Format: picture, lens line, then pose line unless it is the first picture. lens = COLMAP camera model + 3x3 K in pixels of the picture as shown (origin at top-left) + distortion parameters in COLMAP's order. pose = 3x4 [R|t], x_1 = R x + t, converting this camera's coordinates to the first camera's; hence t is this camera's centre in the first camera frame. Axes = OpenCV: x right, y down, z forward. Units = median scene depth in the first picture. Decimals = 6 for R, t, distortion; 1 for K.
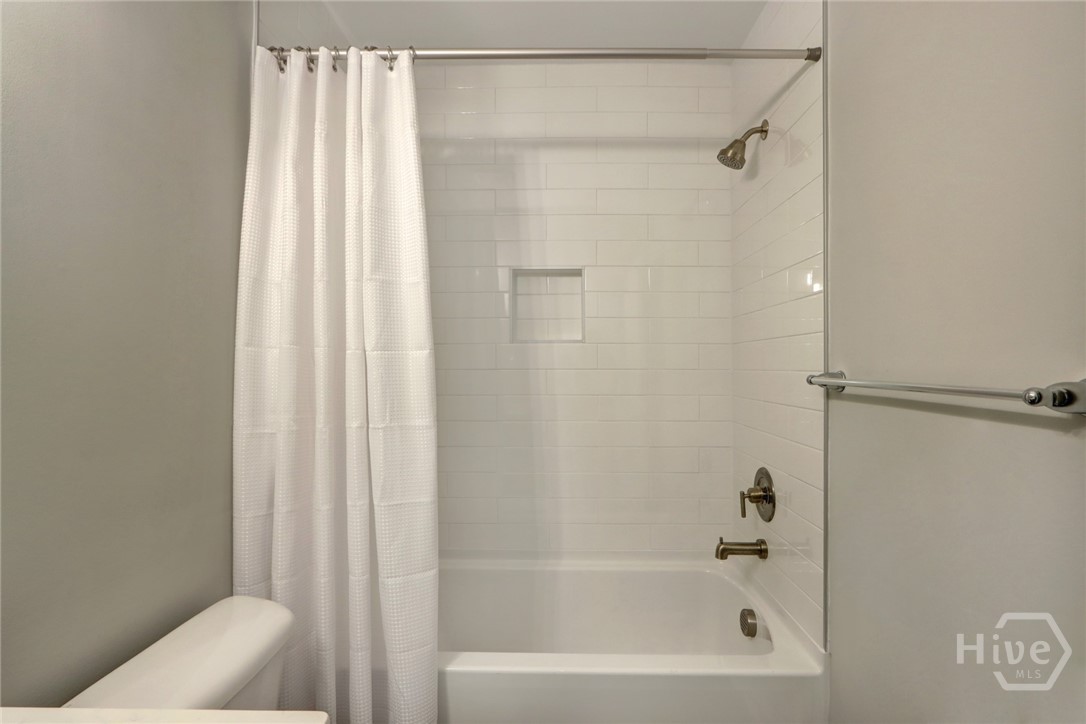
lens RADIAL K [[540.7, 0, 541.9], [0, 540.7, 369.2], [0, 0, 1]] dist [0.017781, -0.000011]
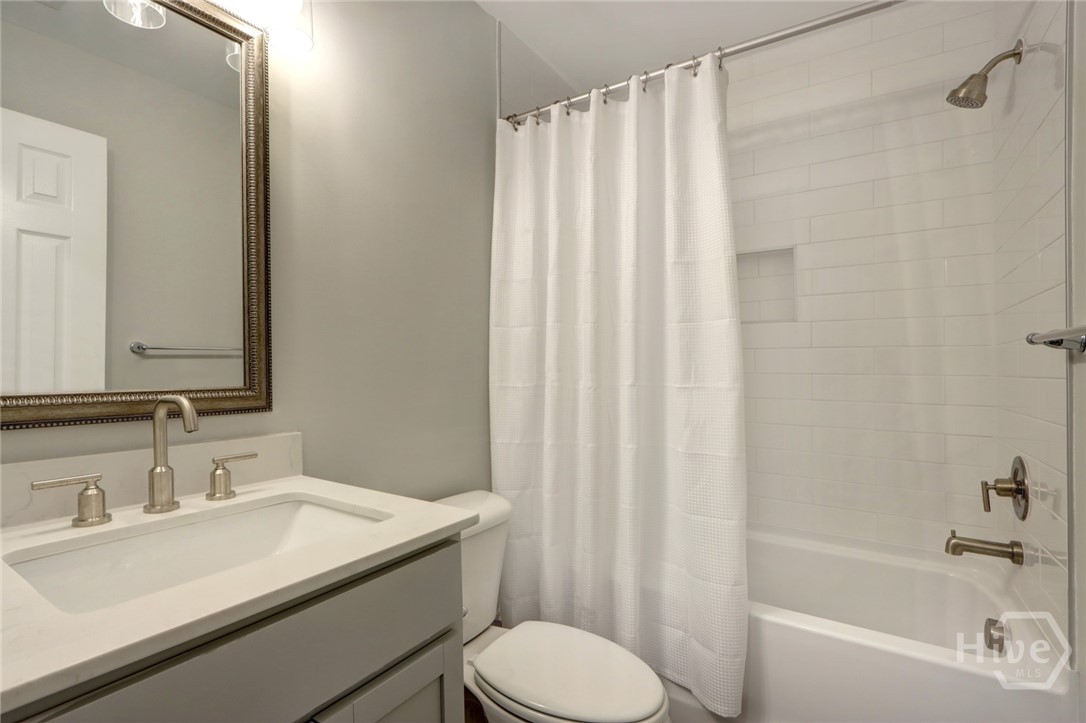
lens RADIAL K [[510.7, 0, 542.2], [0, 510.7, 364.0], [0, 0, 1]] dist [-0.004545, 0.002960]
pose [[0.842671, 0.005930, -0.538396, 0.211611], [-0.000871, 0.999953, 0.009651, 0.031990], [0.538428, -0.007664, 0.842636, -0.058547]]
